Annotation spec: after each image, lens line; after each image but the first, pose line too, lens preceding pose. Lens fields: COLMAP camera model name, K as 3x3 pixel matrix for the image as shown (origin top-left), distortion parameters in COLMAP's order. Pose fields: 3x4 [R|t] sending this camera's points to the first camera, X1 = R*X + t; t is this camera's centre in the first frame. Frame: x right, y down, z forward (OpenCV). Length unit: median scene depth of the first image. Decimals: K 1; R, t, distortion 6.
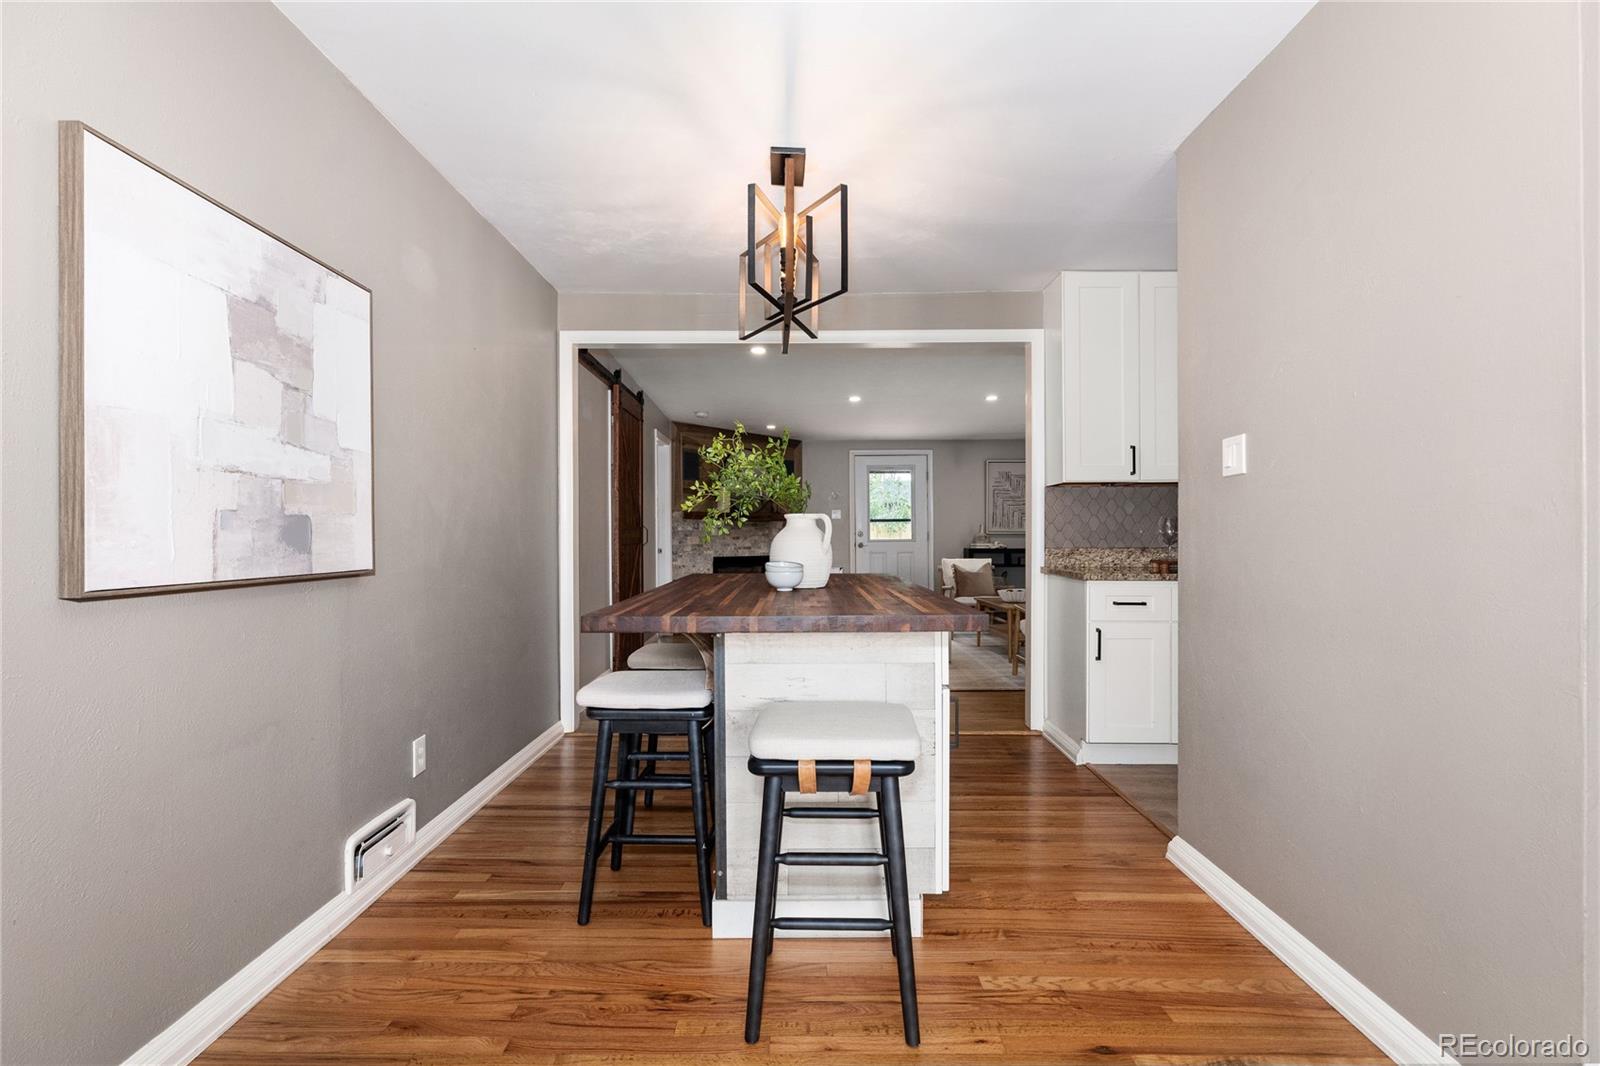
lens RADIAL K [[781.7, 0, 797.2], [0, 781.7, 537.5], [0, 0, 1]] dist [-0.001836, 0.000182]
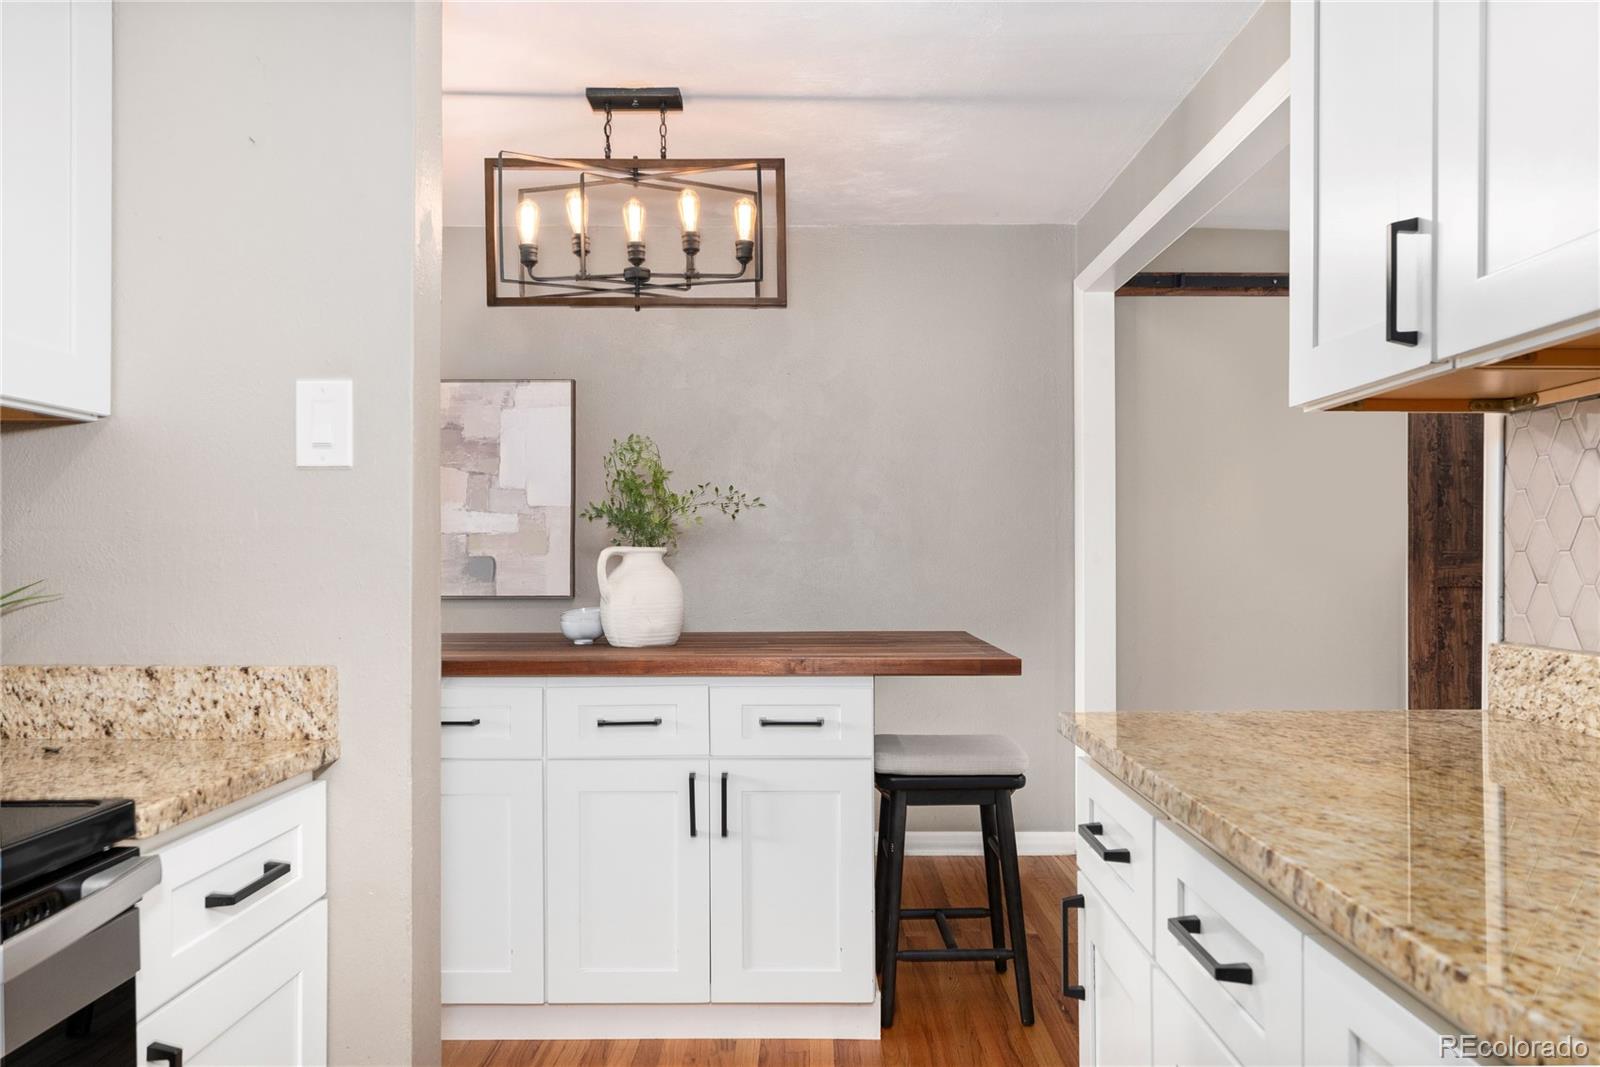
lens RADIAL K [[1117.9, 0, 801.0], [0, 1117.9, 558.9], [0, 0, 1]] dist [-0.002323, 0.001229]
pose [[-0.011424, 0.004822, -0.999923, 1.092818], [-0.002032, 0.999986, 0.004846, -0.025581], [0.999933, 0.002087, -0.011414, 1.178553]]
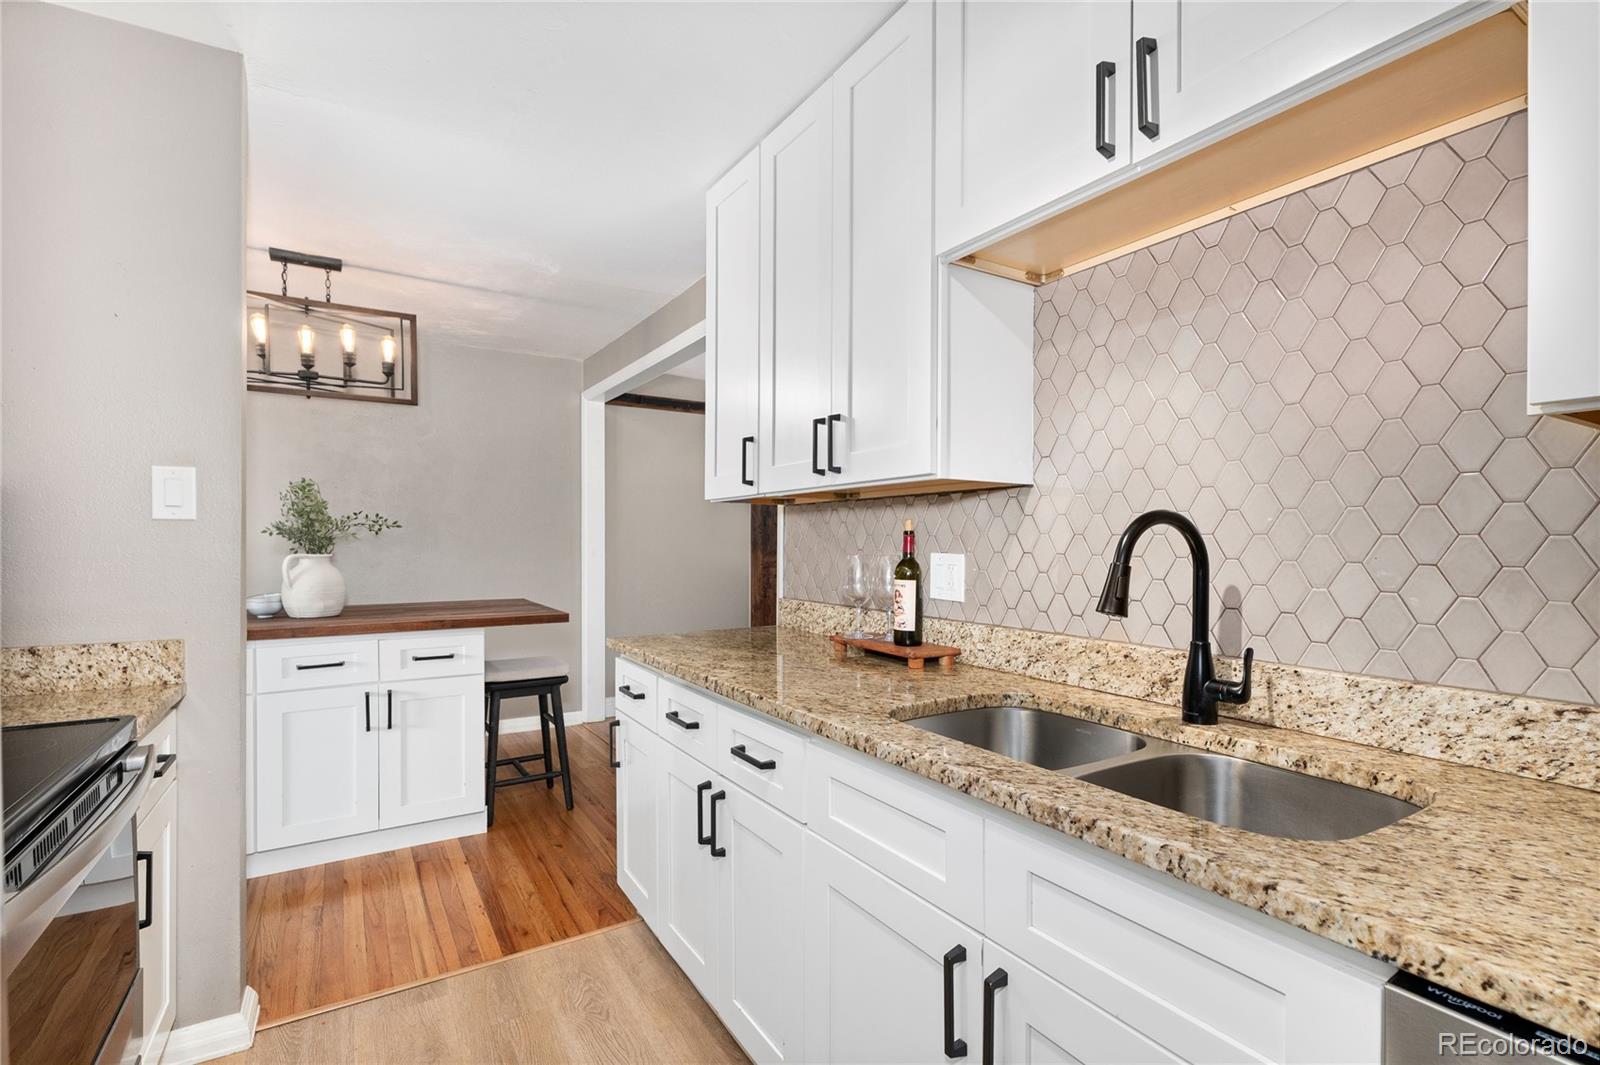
lens RADIAL K [[755.7, 0, 800.0], [0, 755.7, 532.5], [0, 0, 1]] dist [-0.002080, -0.000615]
pose [[0.522480, -0.004085, -0.852642, 1.356558], [-0.005621, 0.999950, -0.008235, -0.057039], [0.852633, 0.009096, 0.522431, 1.042081]]
